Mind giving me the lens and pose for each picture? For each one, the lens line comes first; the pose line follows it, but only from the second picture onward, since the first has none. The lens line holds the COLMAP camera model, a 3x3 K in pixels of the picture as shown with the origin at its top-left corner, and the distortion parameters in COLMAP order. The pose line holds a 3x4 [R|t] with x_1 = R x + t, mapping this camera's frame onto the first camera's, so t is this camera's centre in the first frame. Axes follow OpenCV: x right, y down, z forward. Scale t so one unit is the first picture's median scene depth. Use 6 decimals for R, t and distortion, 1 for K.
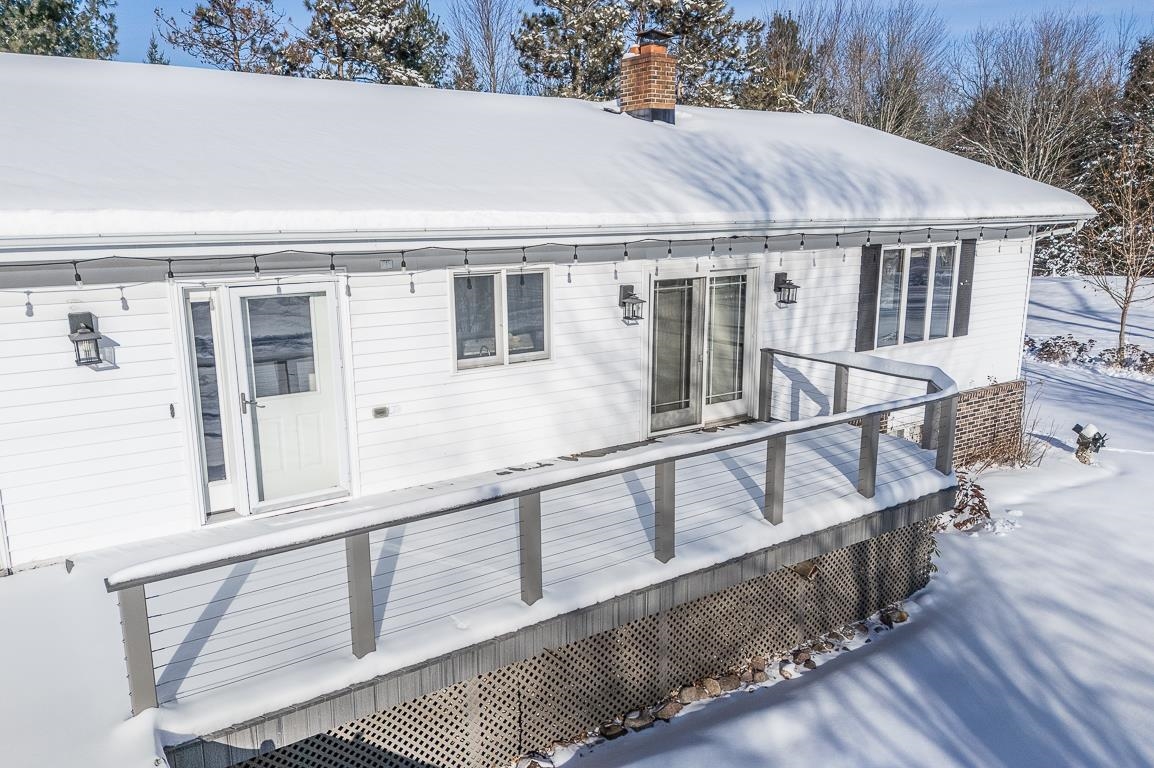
lens RADIAL K [[841.3, 0, 577.0], [0, 841.3, 384.0], [0, 0, 1]] dist [0.092762, -0.110631]
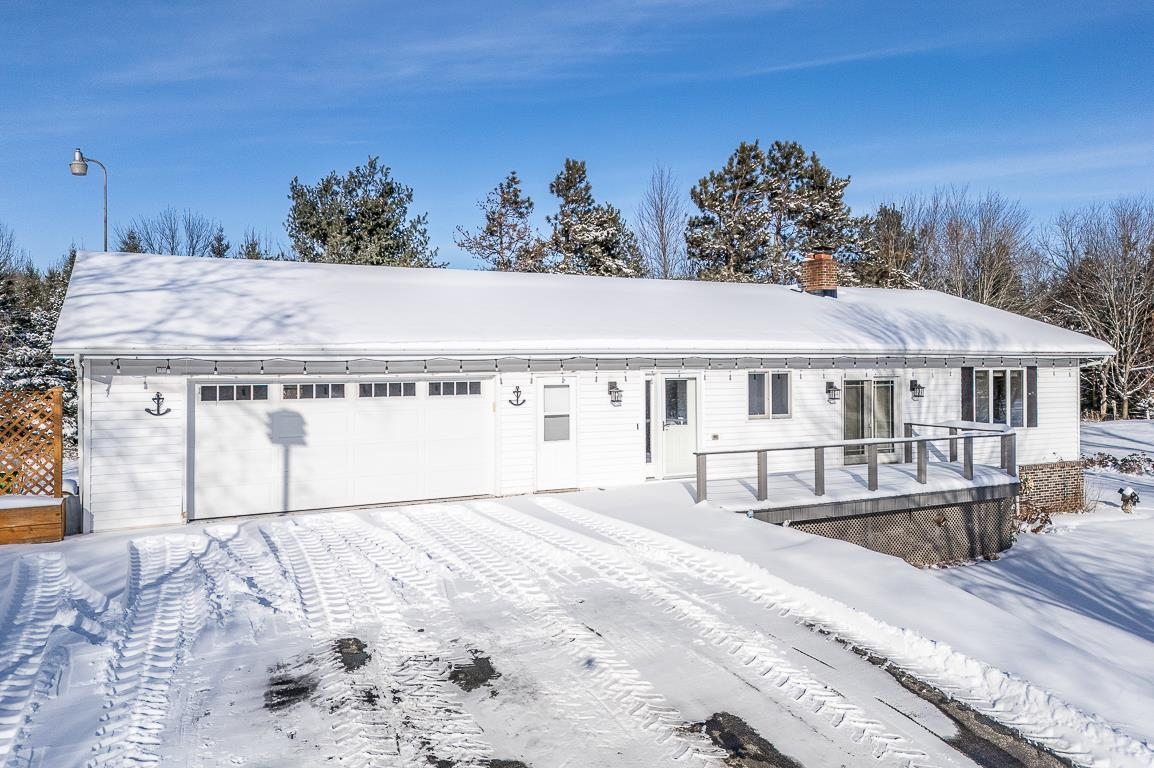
lens RADIAL K [[843.1, 0, 575.9], [0, 843.1, 355.0], [0, 0, 1]] dist [0.076425, -0.081158]
pose [[0.992811, 0.001200, -0.119691, -0.242931], [-0.027260, 0.975940, -0.216327, 0.219397], [0.116551, 0.218035, 0.968956, -0.807902]]
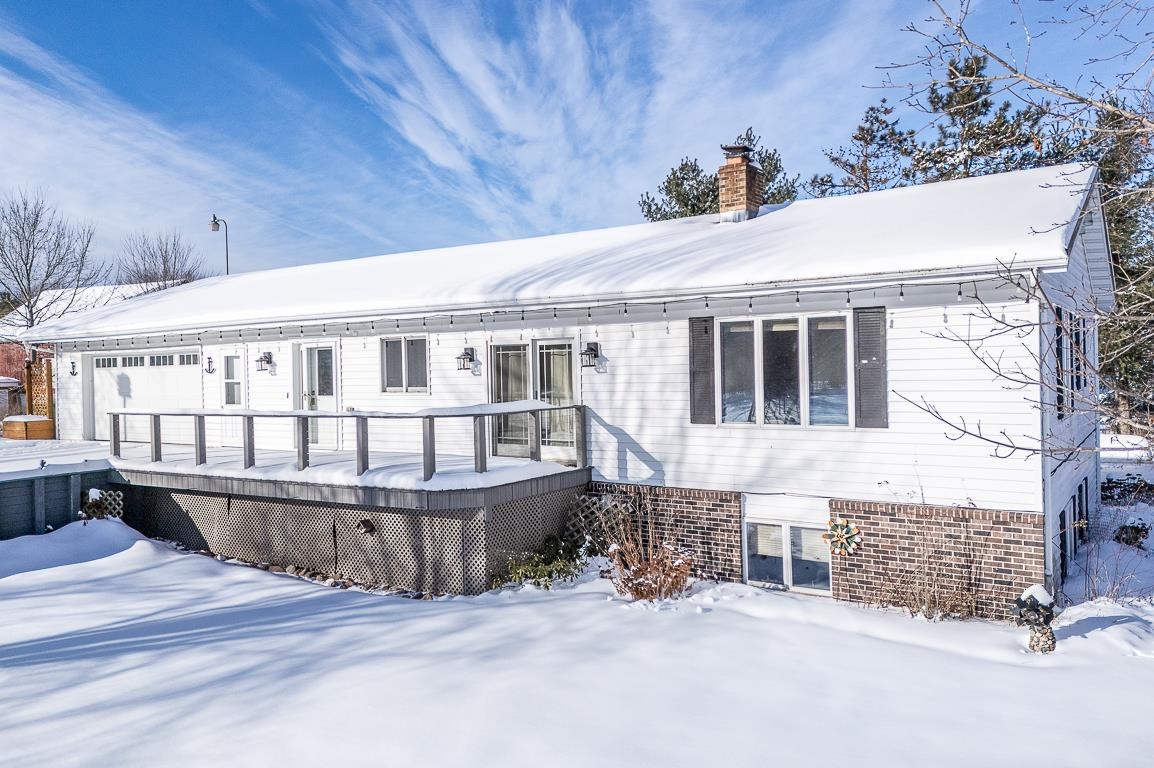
lens RADIAL K [[849.6, 0, 577.0], [0, 849.6, 384.0], [0, 0, 1]] dist [0.077963, -0.054680]
pose [[0.384101, 0.013984, -0.923185, 1.316657], [-0.176739, 0.982509, -0.058651, -0.000614], [0.906217, 0.185690, 0.379854, 0.536394]]
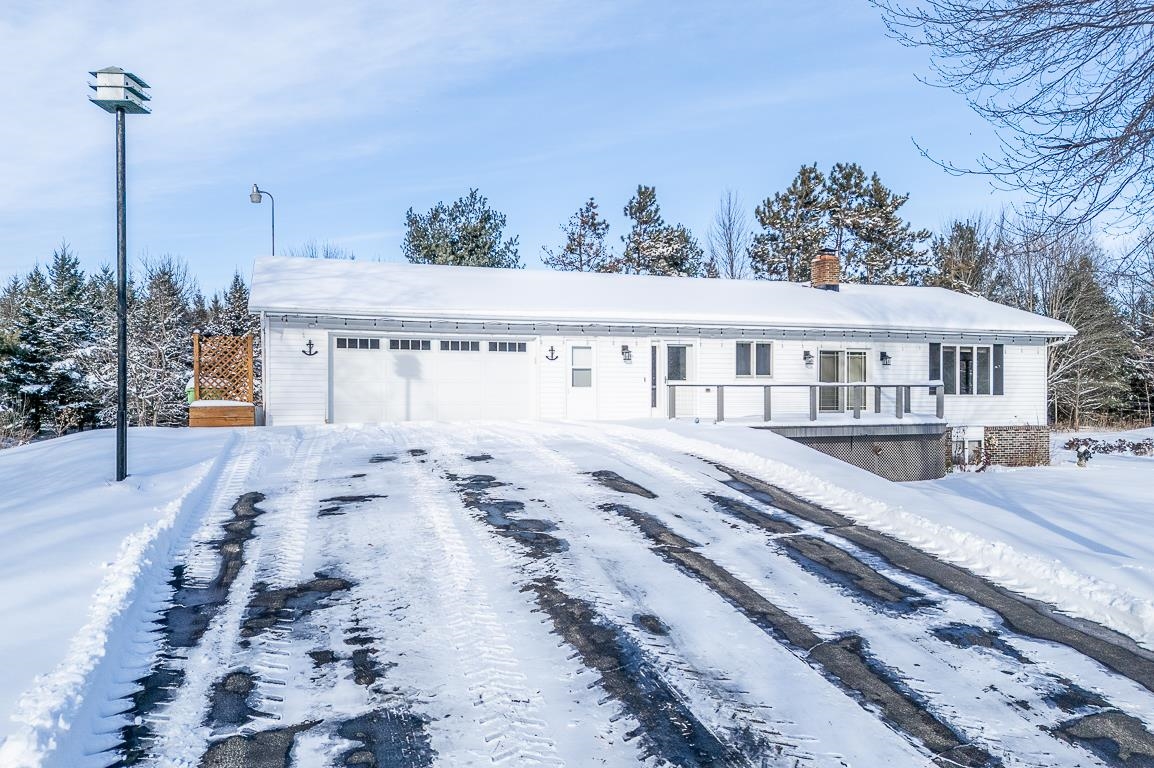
lens RADIAL K [[841.3, 0, 577.0], [0, 841.3, 384.0], [0, 0, 1]] dist [0.092762, -0.110631]
pose [[0.967653, 0.002042, -0.252275, 0.030751], [-0.057737, 0.975220, -0.213569, 0.460171], [0.245587, 0.221227, 0.943793, -1.237011]]
